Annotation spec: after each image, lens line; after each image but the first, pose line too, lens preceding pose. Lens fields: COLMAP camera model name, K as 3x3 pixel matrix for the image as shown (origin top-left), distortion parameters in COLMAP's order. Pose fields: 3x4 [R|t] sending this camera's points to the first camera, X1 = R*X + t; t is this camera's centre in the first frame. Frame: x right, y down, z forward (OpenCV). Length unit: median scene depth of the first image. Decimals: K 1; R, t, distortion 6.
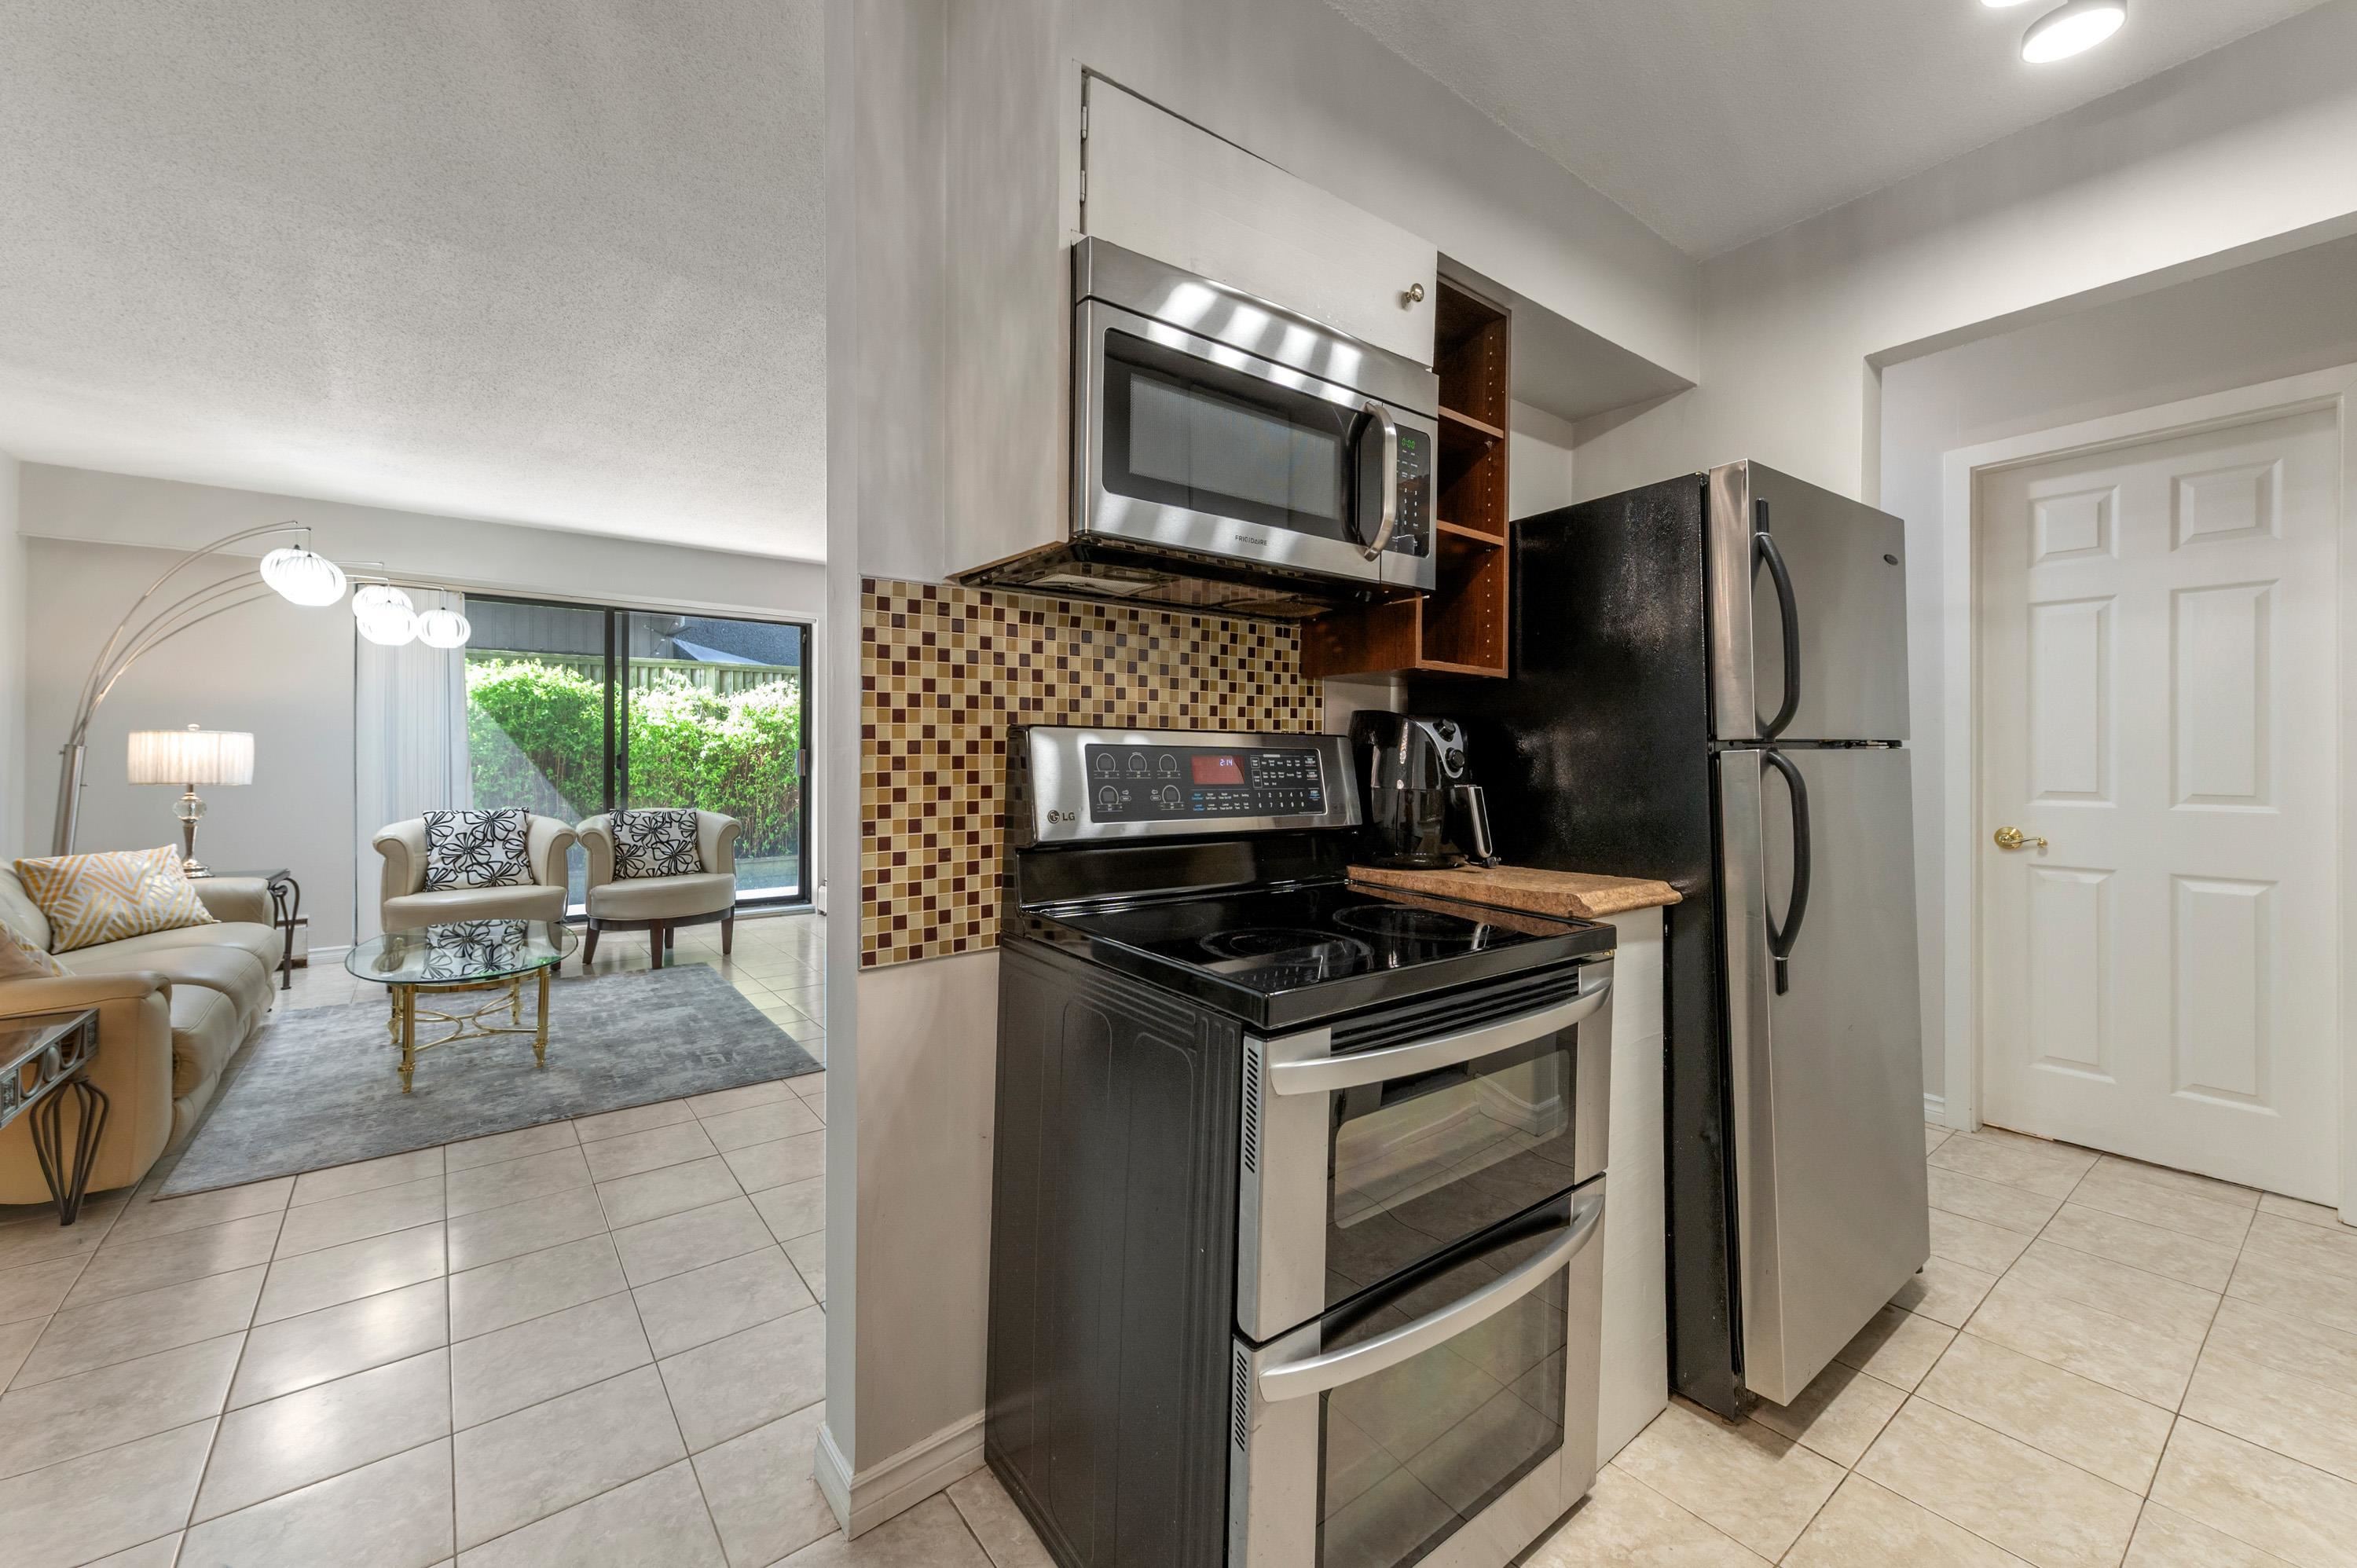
lens RADIAL K [[952.9, 0, 1184.6], [0, 952.9, 773.8], [0, 0, 1]] dist [0.020680, 0.000724]
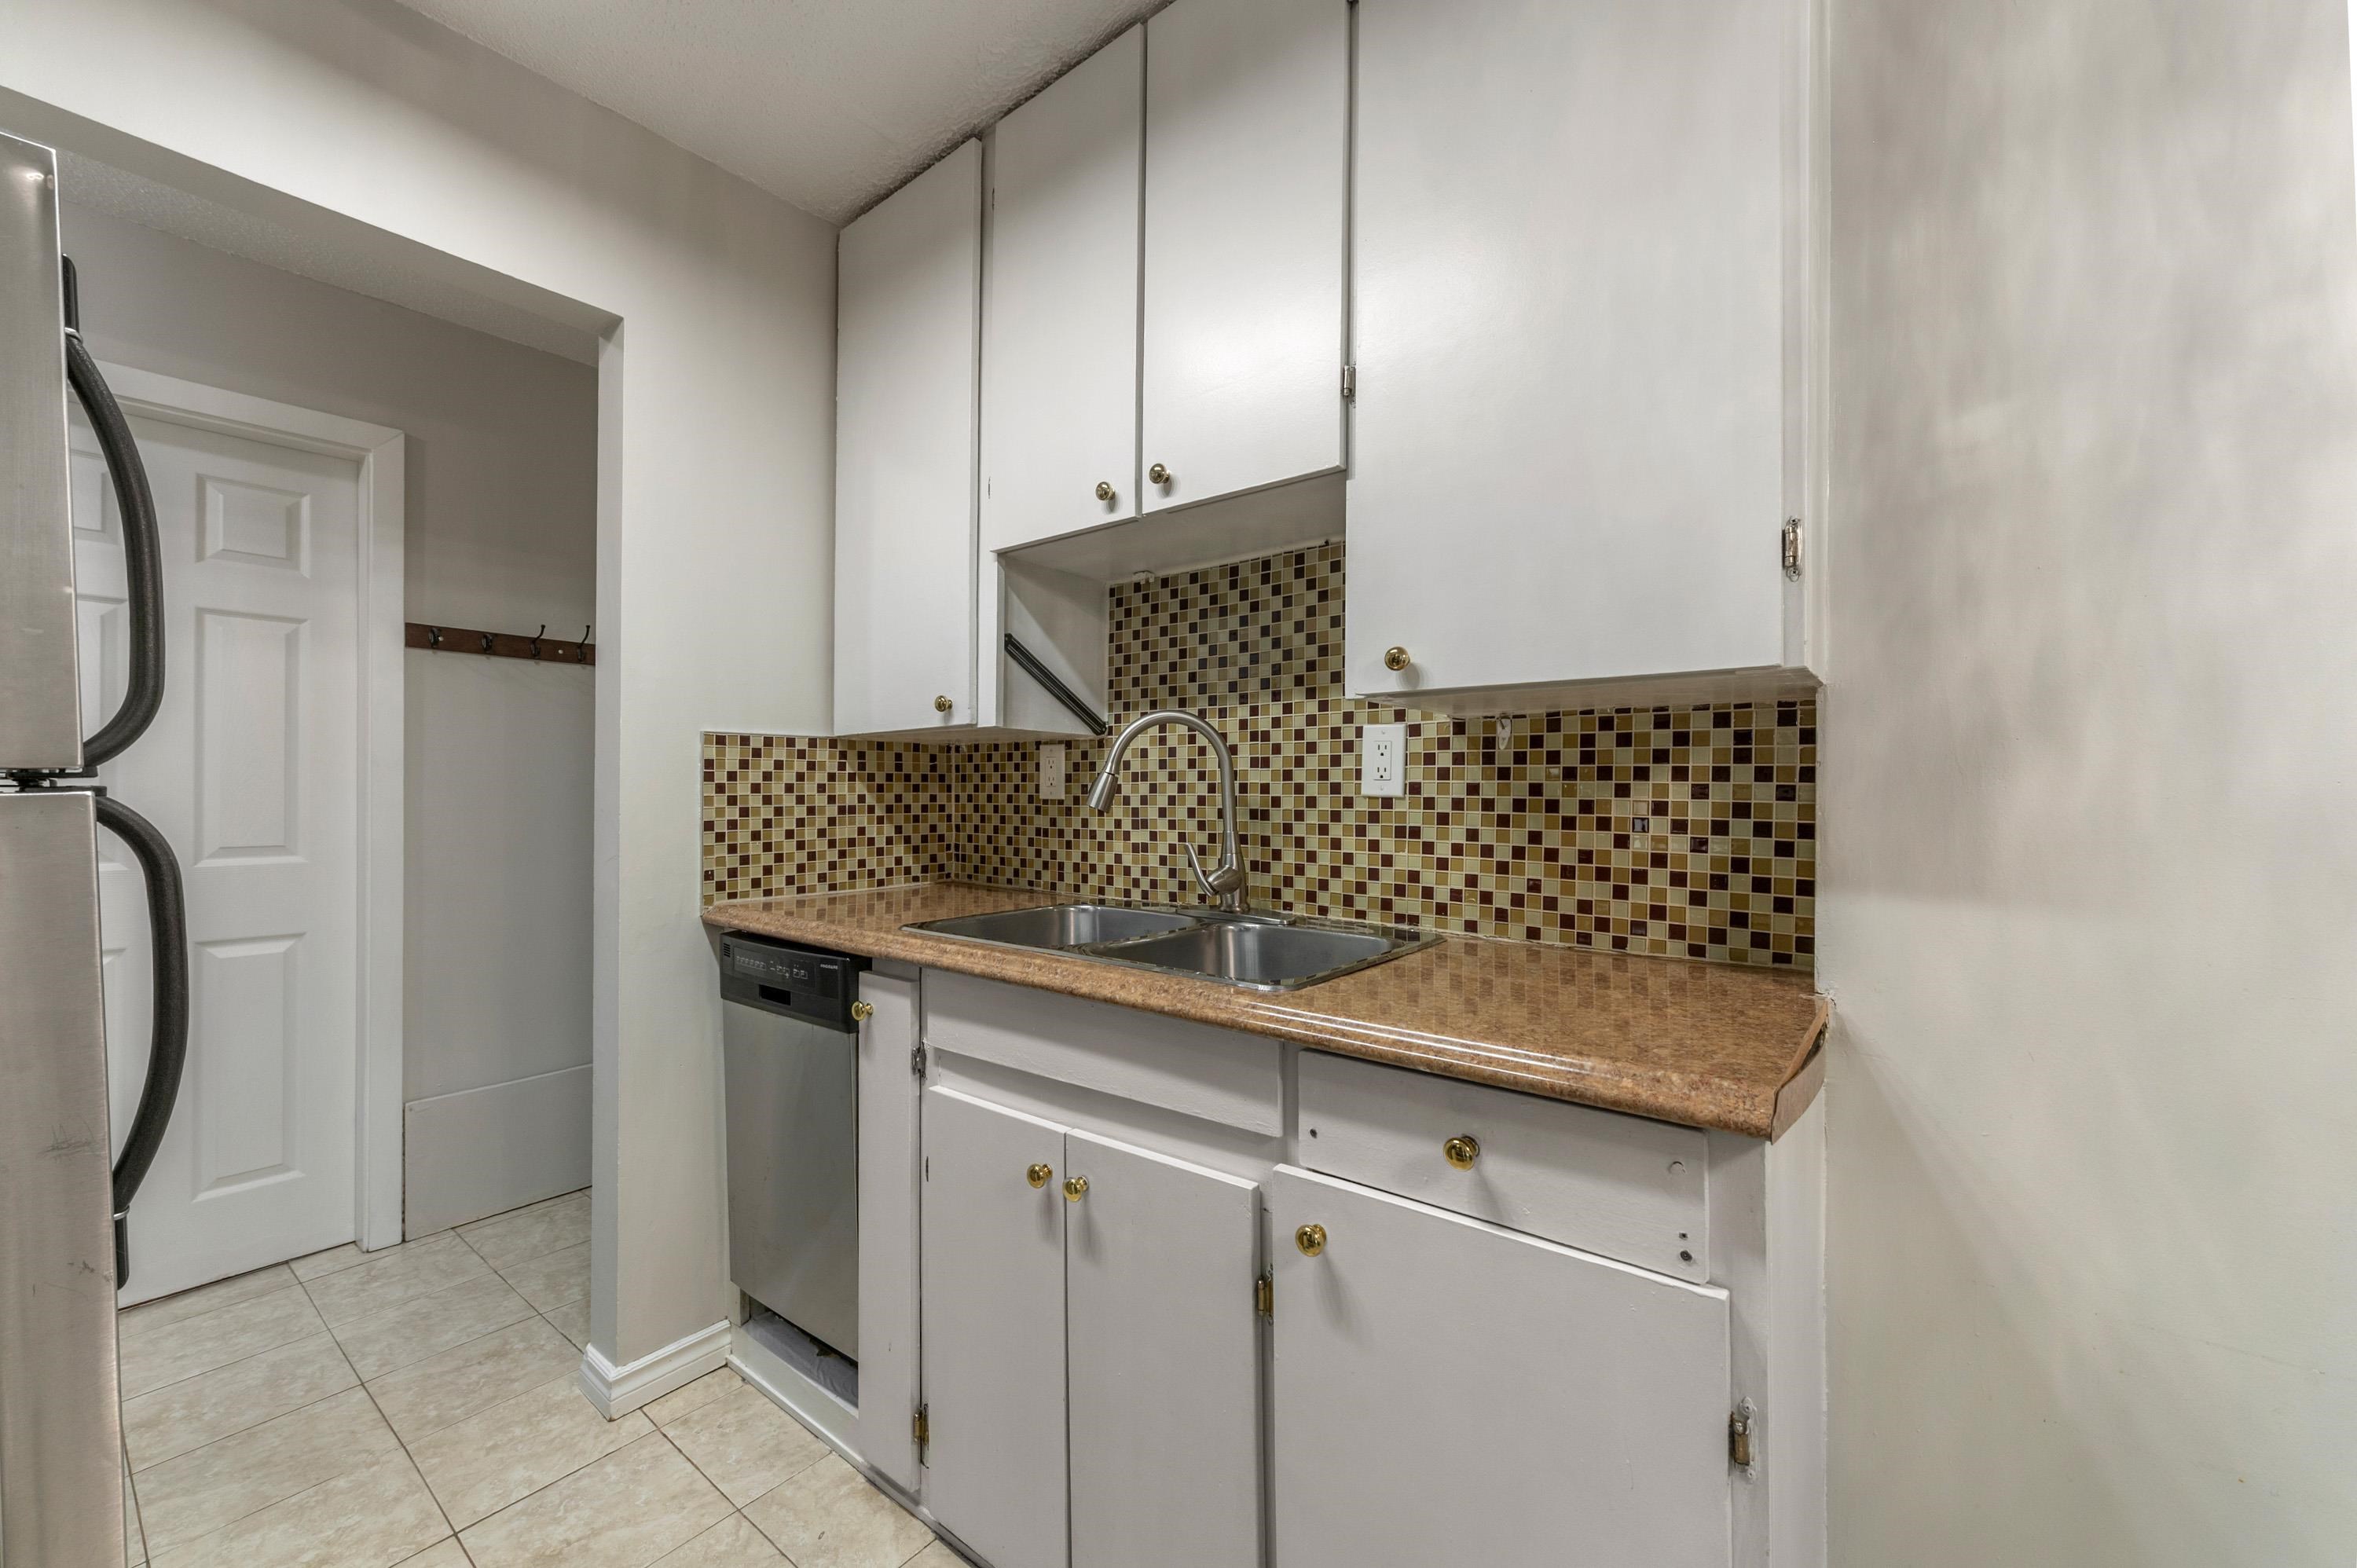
lens RADIAL K [[952.9, 0, 1170.2], [0, 952.9, 798.6], [0, 0, 1]] dist [0.020680, 0.000724]
pose [[-0.240901, -0.016322, 0.970412, -0.015364], [0.012641, 0.999721, 0.019953, -0.030751], [-0.970467, 0.017074, -0.240628, 0.399326]]
